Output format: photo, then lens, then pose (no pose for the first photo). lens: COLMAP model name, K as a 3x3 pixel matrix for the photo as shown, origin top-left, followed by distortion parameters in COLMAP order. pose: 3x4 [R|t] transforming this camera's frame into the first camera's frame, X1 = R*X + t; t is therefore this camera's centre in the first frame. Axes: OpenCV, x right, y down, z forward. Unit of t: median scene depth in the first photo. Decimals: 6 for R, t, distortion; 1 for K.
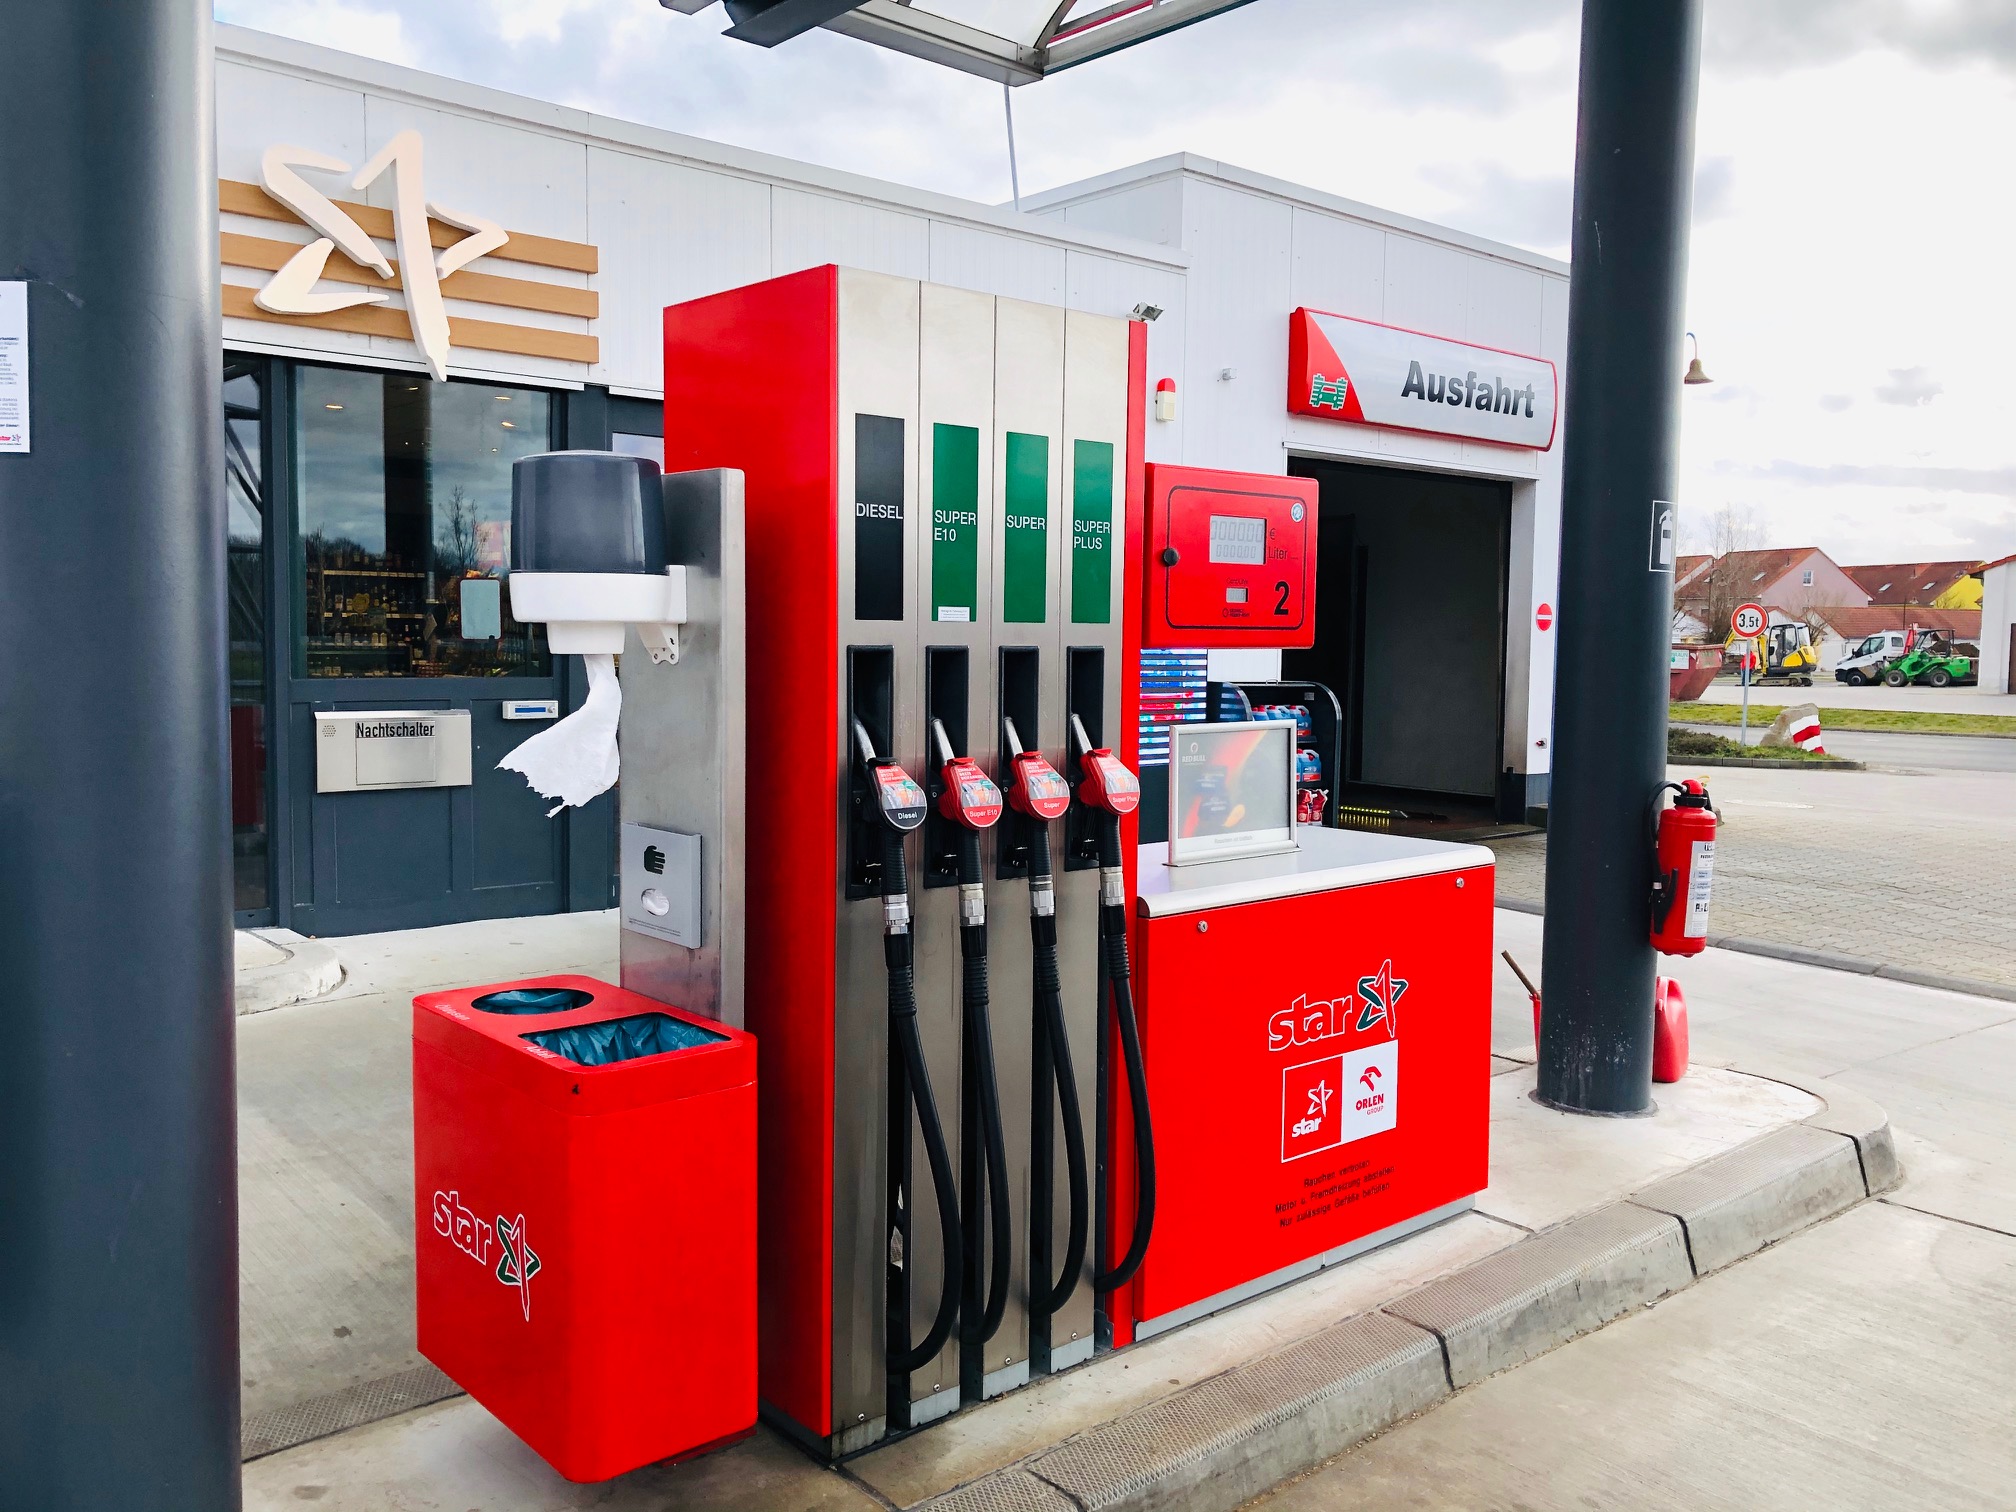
lens RADIAL K [[1636.1, 0, 1008.0], [0, 1636.1, 756.0], [0, 0, 1]] dist [-0.001878, 0.000439]
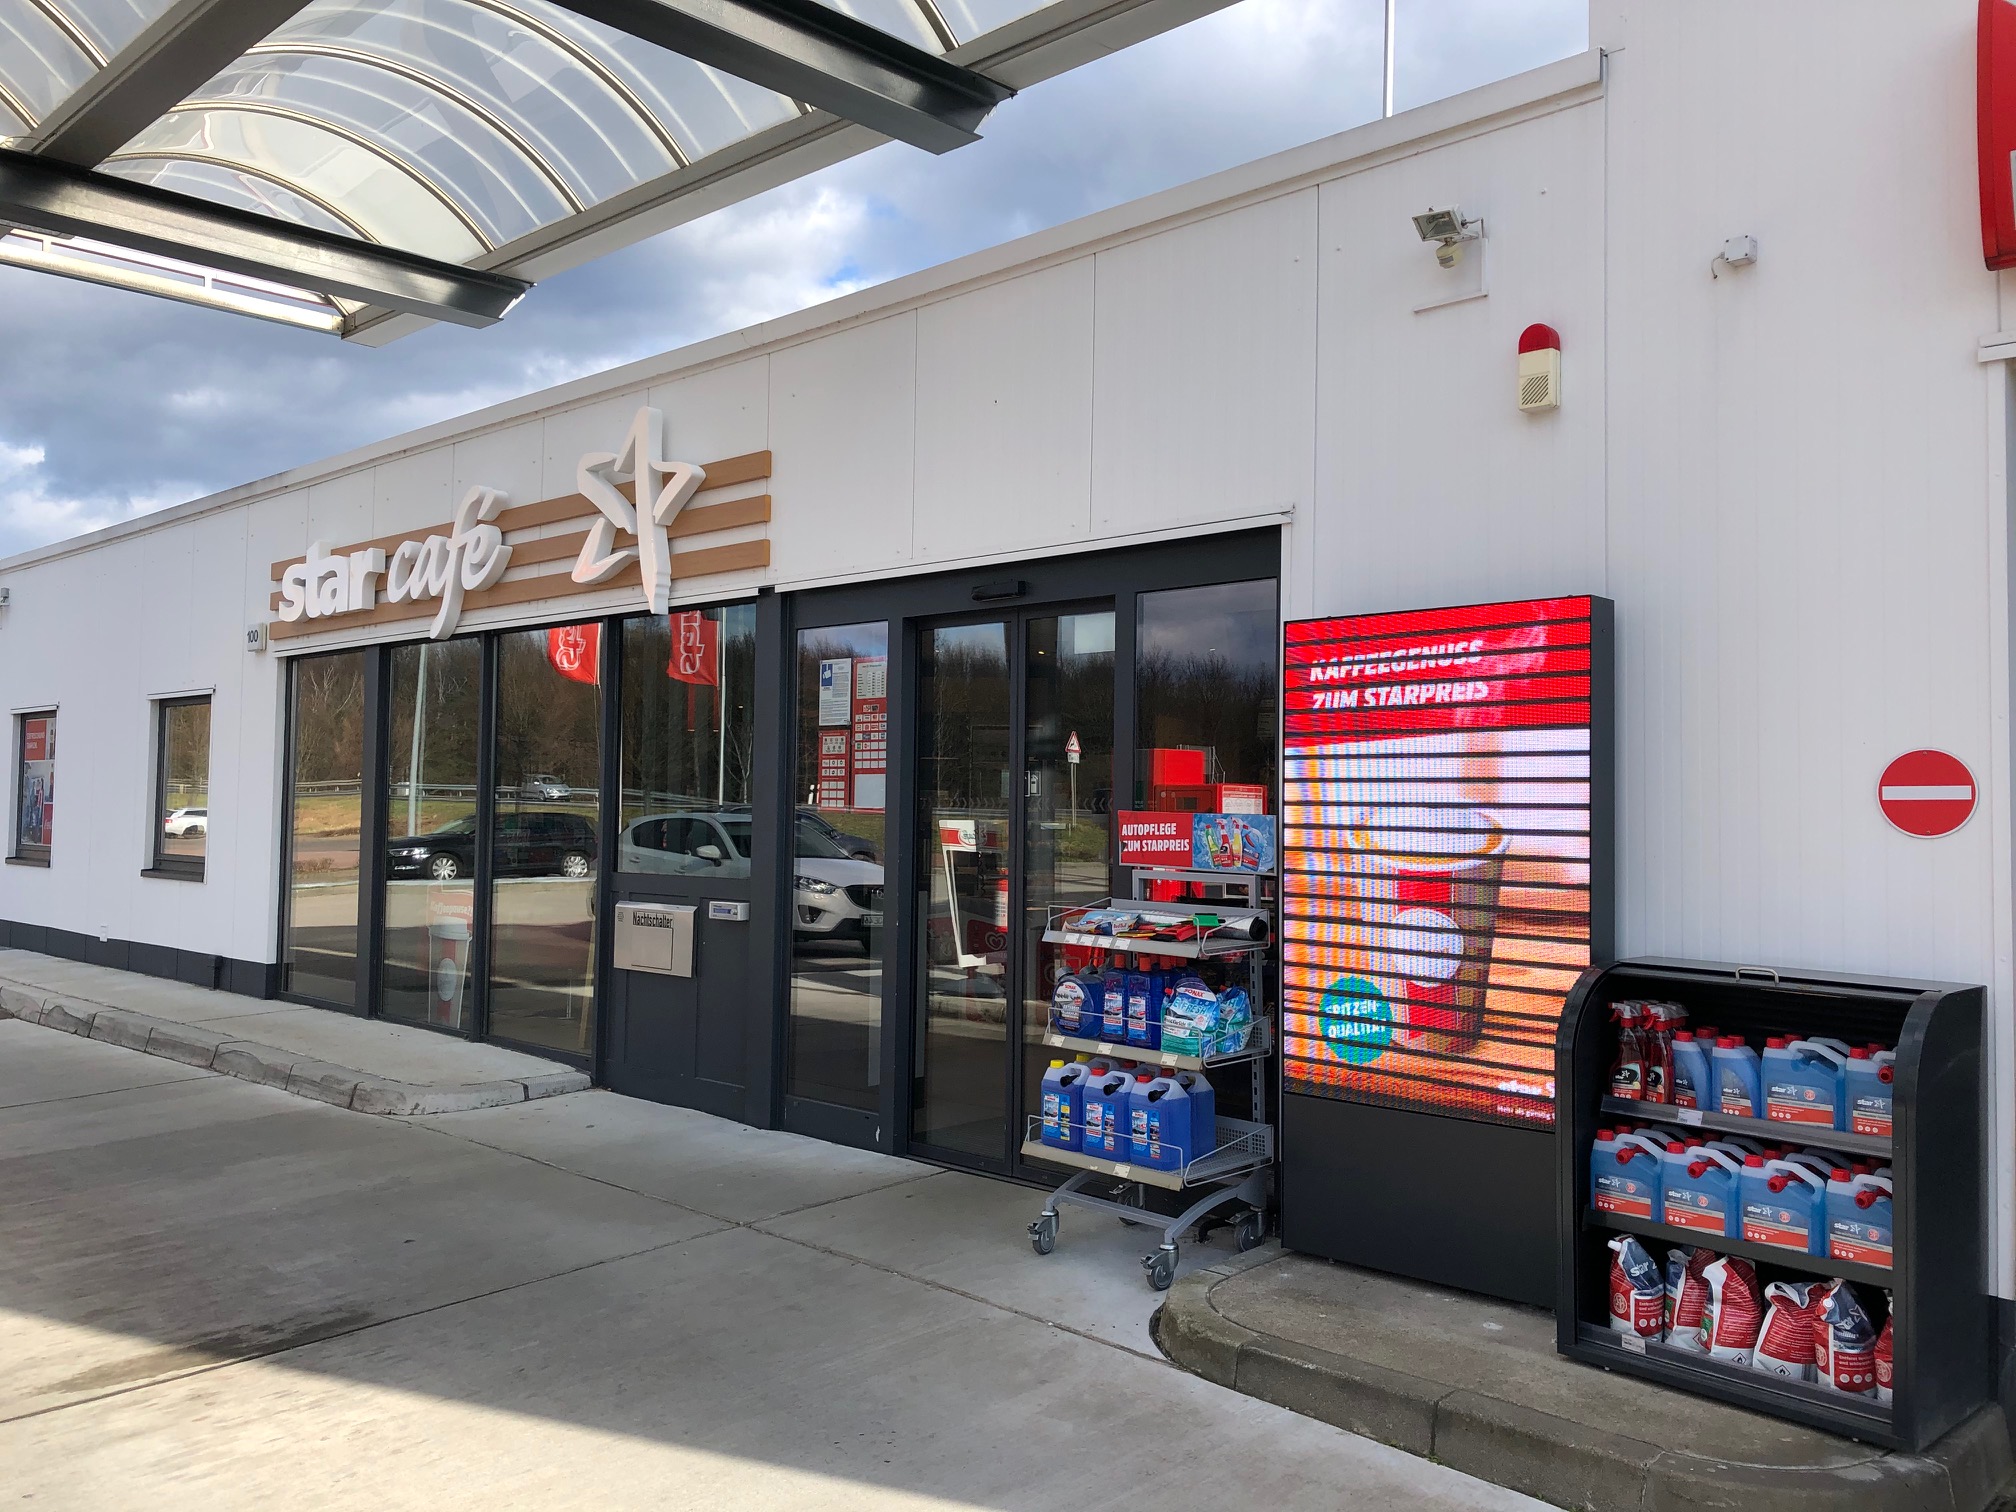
lens RADIAL K [[1636.1, 0, 1008.0], [0, 1636.1, 756.0], [0, 0, 1]] dist [-0.001878, 0.000439]
pose [[0.074539, -0.017458, -0.997065, 0.798000], [-0.061660, 0.997853, -0.022082, -0.122918], [0.995310, 0.063125, 0.073303, 1.171370]]
